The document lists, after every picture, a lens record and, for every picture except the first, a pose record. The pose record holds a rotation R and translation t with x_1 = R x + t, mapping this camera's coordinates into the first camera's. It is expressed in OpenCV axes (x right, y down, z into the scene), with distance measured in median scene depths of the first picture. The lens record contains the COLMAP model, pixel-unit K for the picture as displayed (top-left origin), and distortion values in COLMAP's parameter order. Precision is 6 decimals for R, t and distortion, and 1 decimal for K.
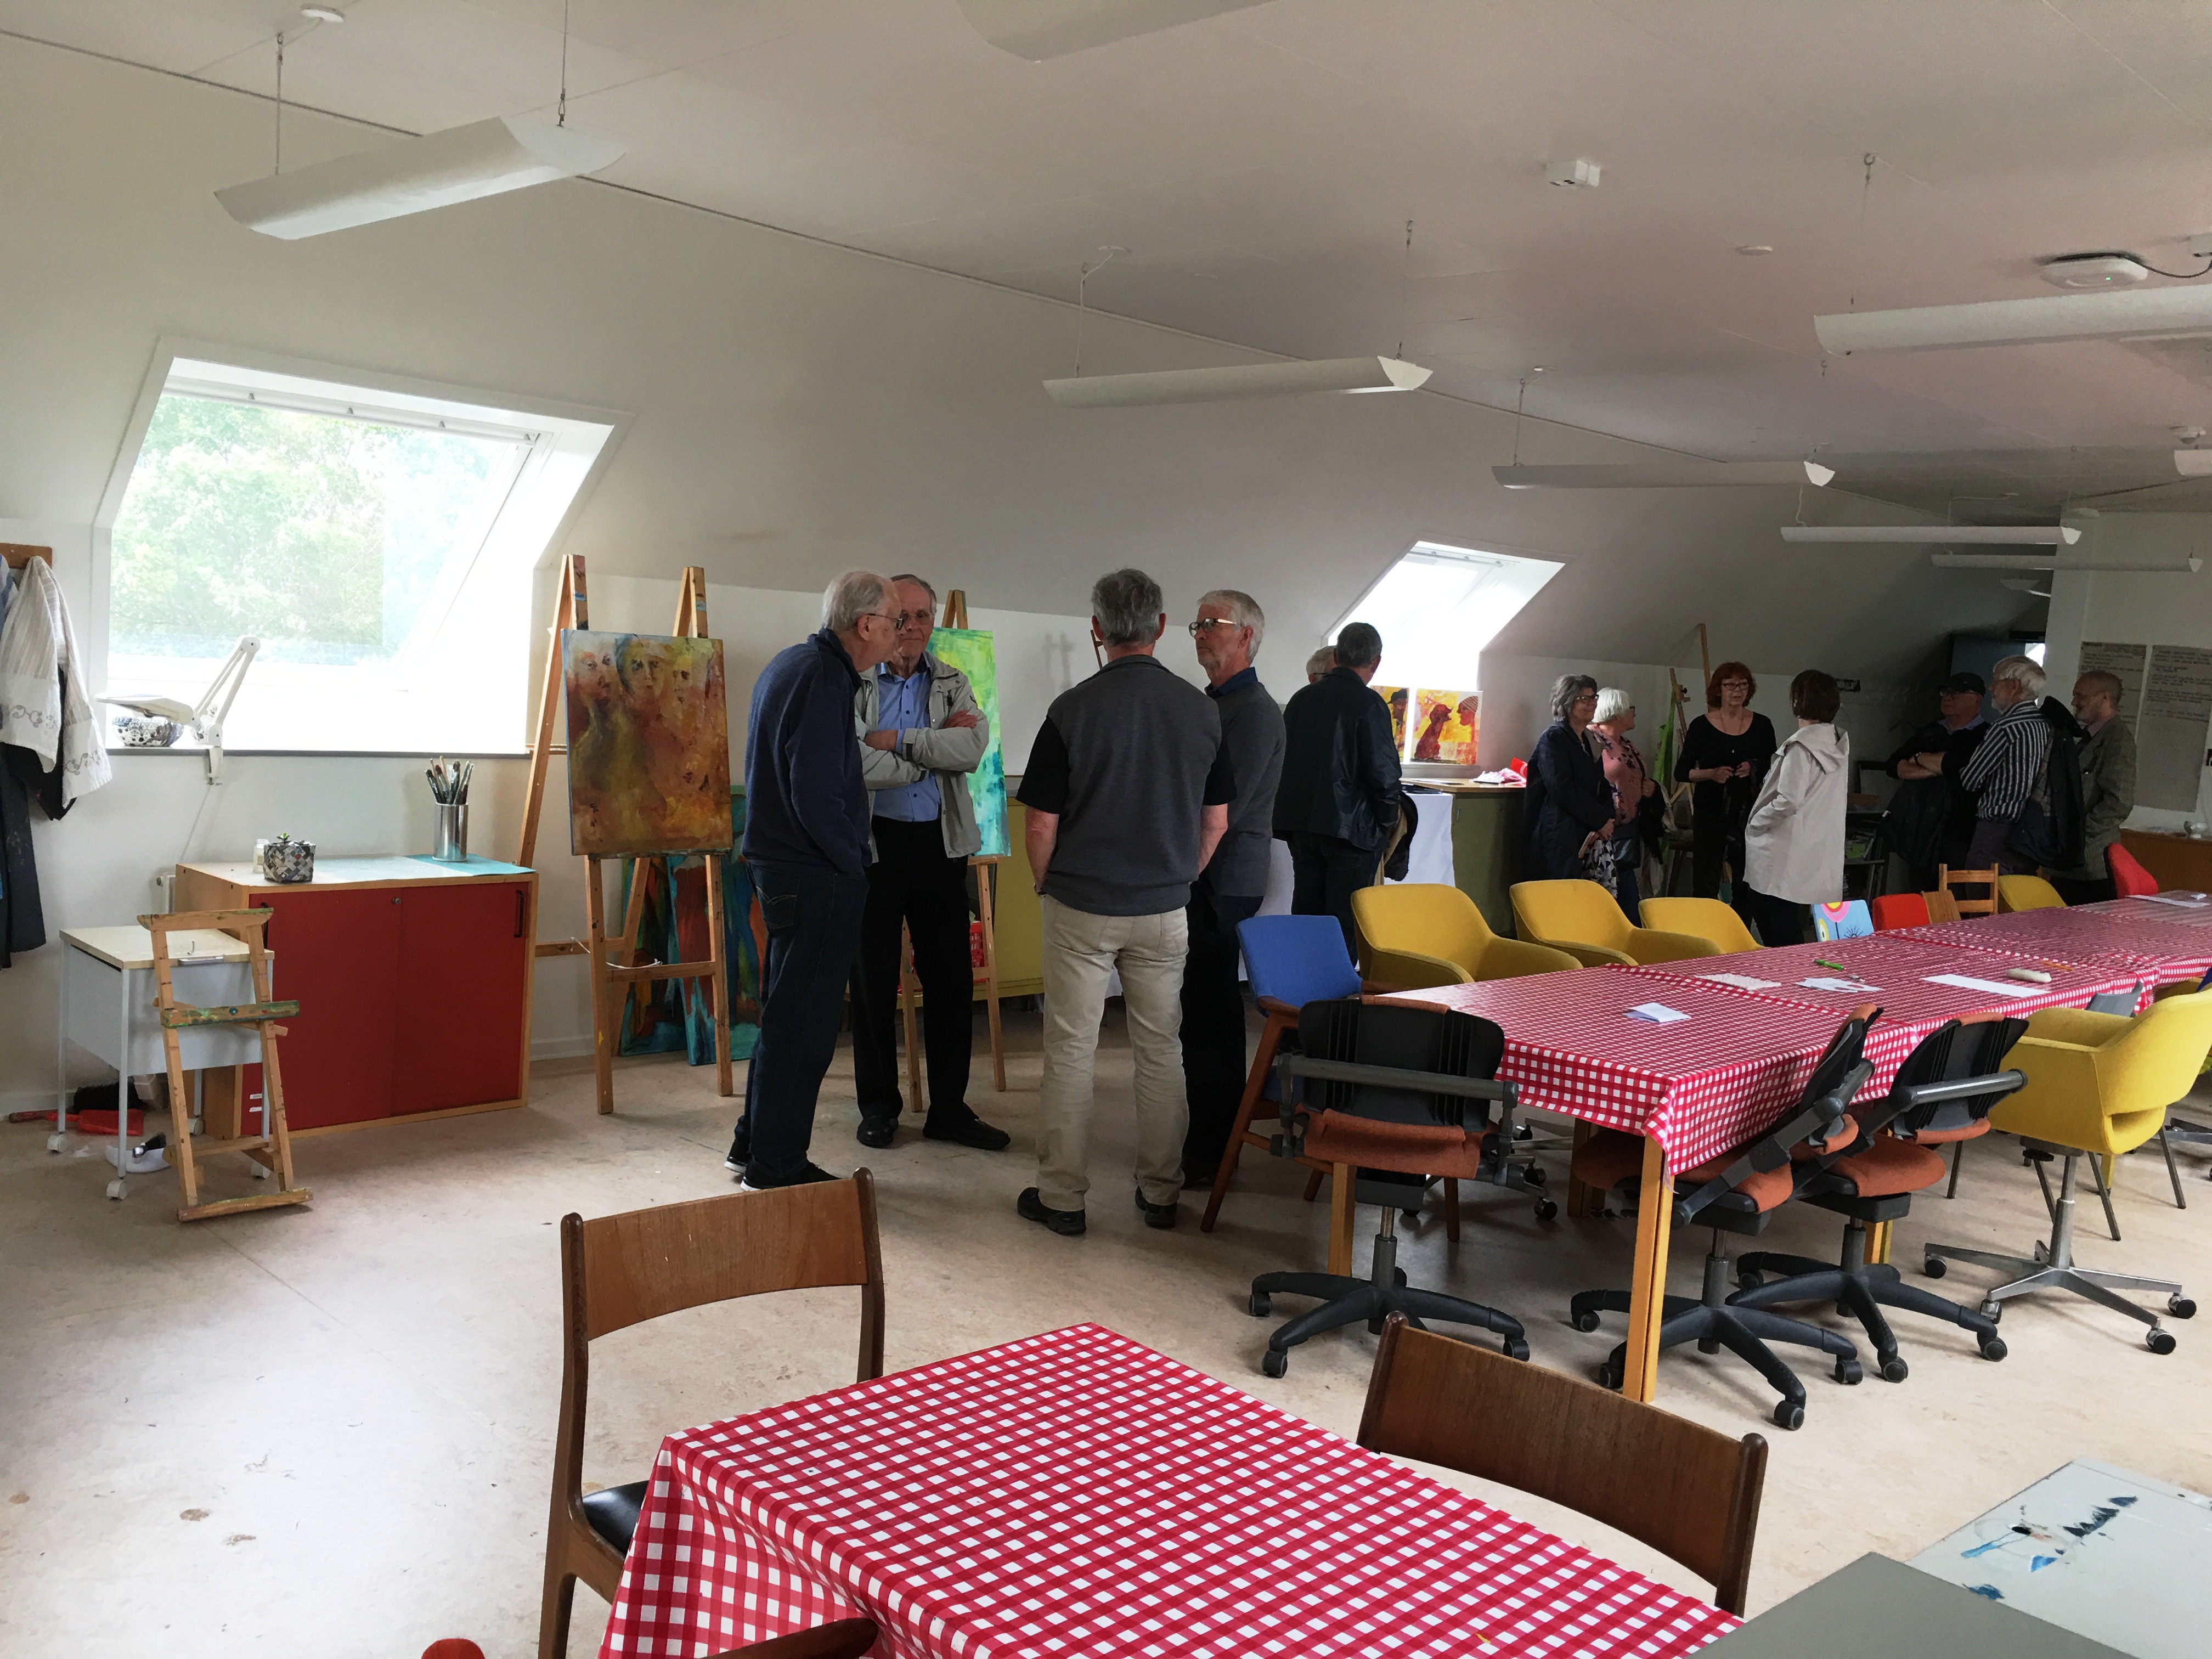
lens RADIAL K [[1886.2, 0, 1111.9], [0, 1886.2, 870.2], [0, 0, 1]] dist [0.010659, 0.004676]
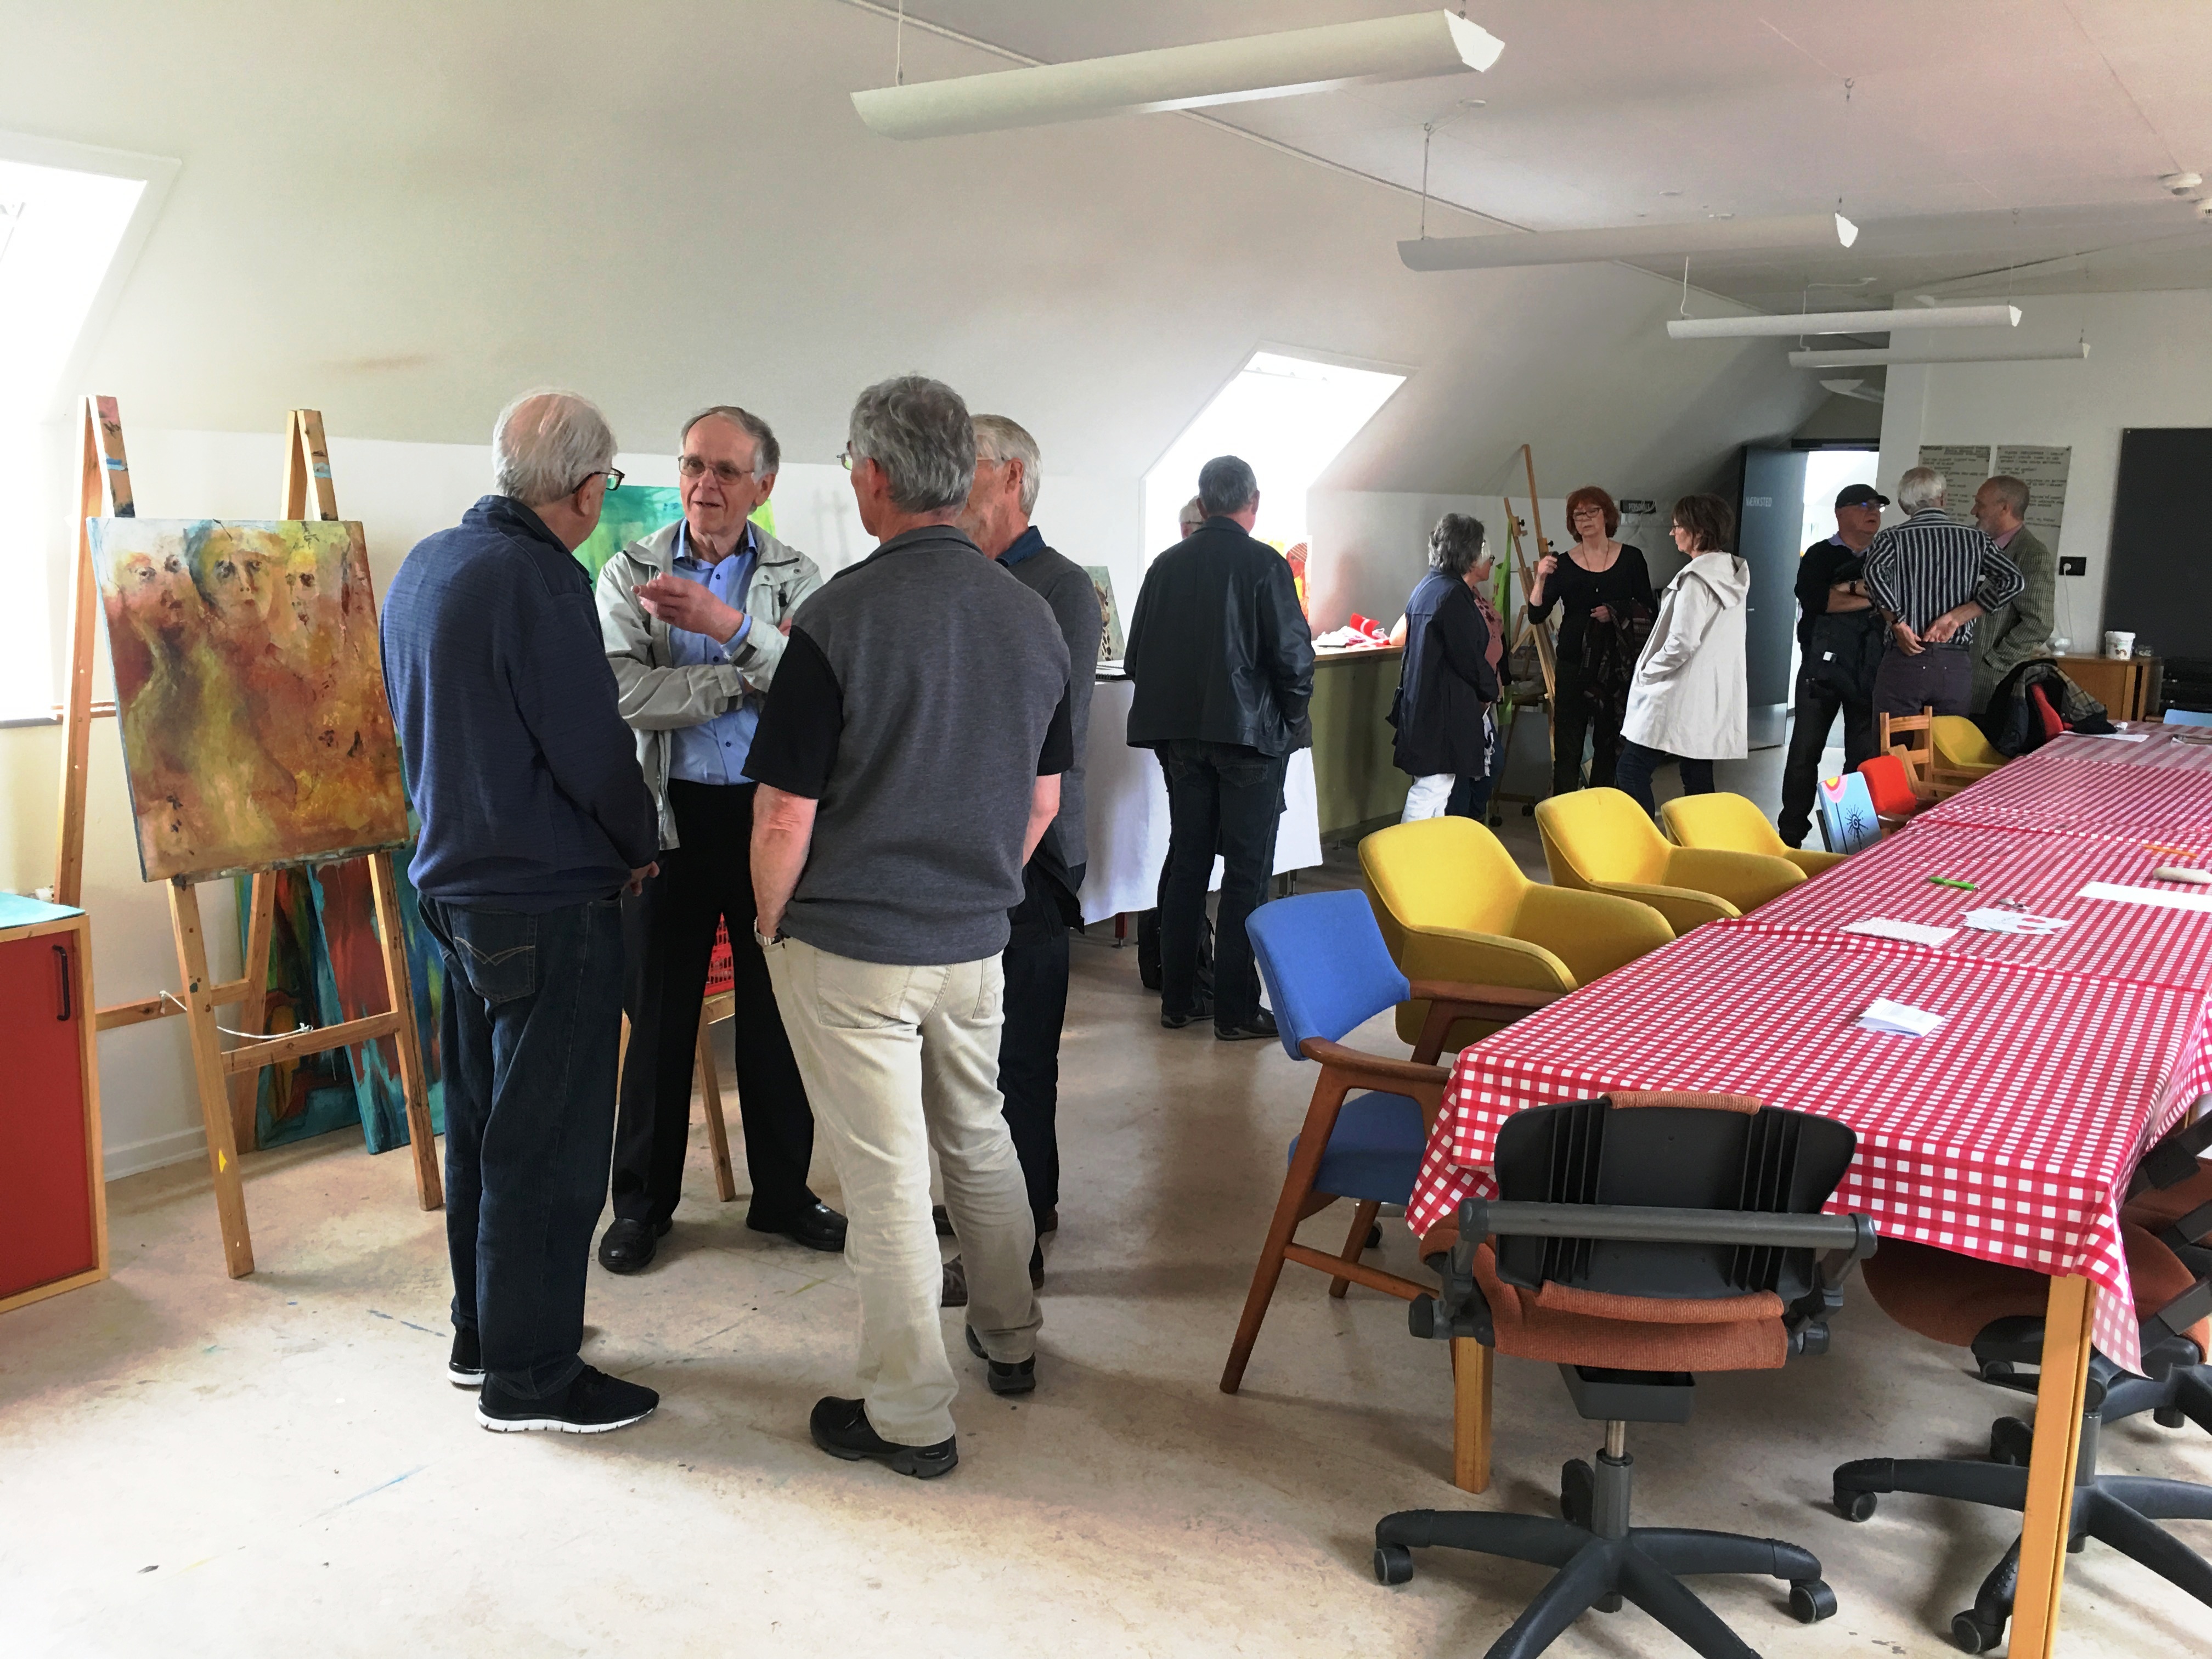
lens RADIAL K [[1853.8, 0, 1106.0], [0, 1853.8, 829.5], [0, 0, 1]] dist [0.051170, -0.065086]
pose [[0.981823, -0.079043, 0.172558, -0.074803], [0.068509, 0.995453, 0.066182, -0.041983], [-0.177005, -0.053157, 0.982773, 0.319246]]
